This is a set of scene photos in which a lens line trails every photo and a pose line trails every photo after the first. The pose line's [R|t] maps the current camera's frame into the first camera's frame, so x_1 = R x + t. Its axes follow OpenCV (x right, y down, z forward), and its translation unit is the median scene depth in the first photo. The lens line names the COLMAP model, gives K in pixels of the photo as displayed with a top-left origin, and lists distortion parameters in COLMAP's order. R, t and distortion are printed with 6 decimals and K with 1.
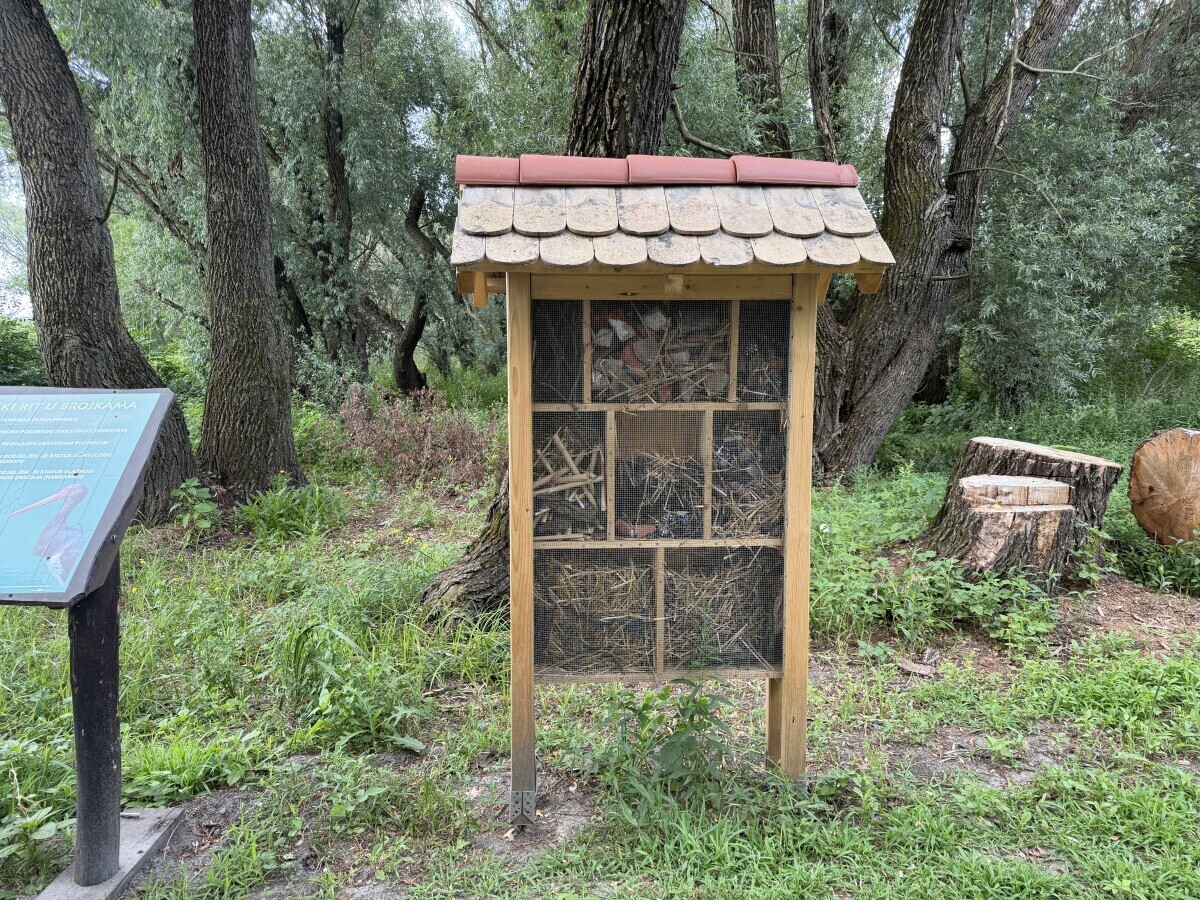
lens RADIAL K [[842.3, 0, 600.1], [0, 842.3, 450.4], [0, 0, 1]] dist [0.001511, -0.001213]
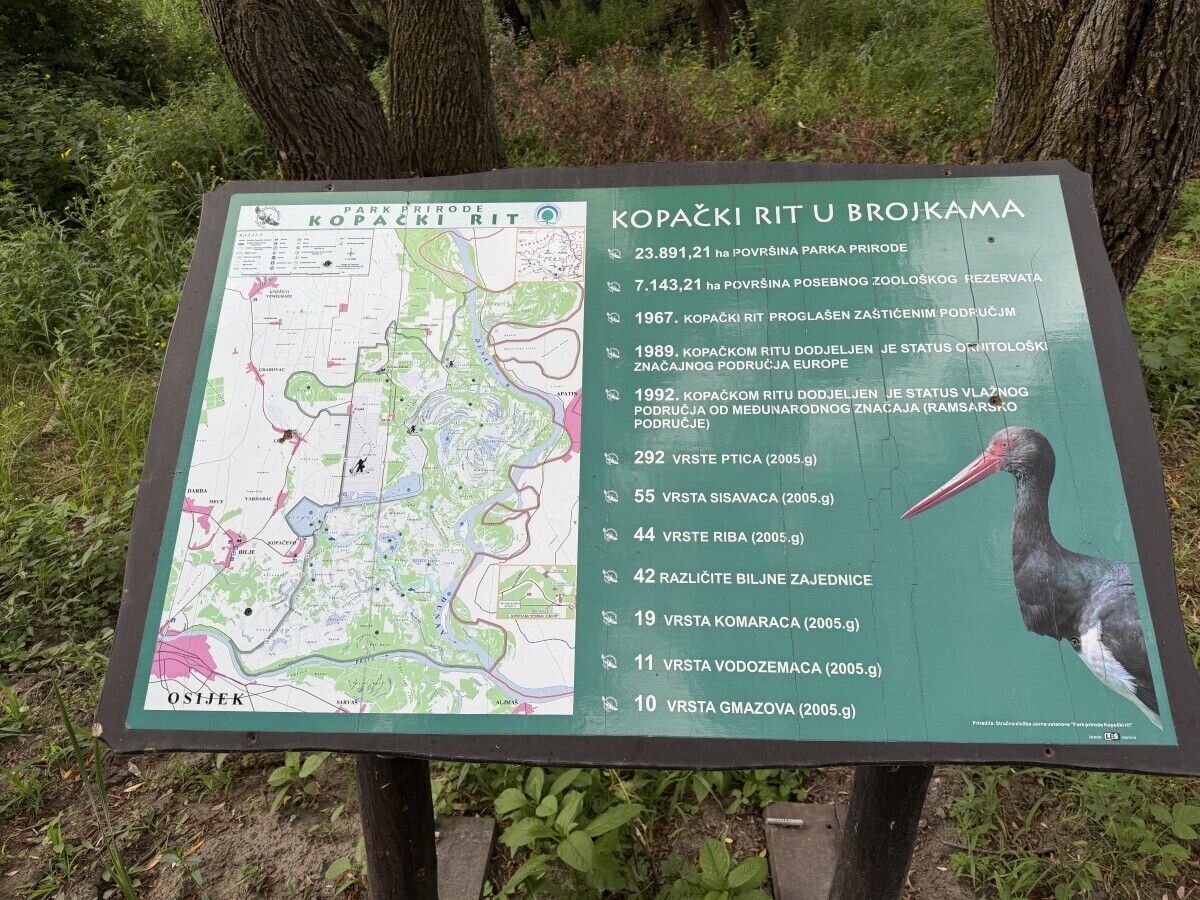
lens RADIAL K [[842.3, 0, 599.7], [0, 842.3, 449.6], [0, 0, 1]] dist [0.001511, -0.001213]
pose [[0.997550, 0.009572, -0.069295, -0.259659], [0.017623, 0.924260, 0.381356, -0.038210], [0.067697, -0.381643, 0.921827, 0.189260]]
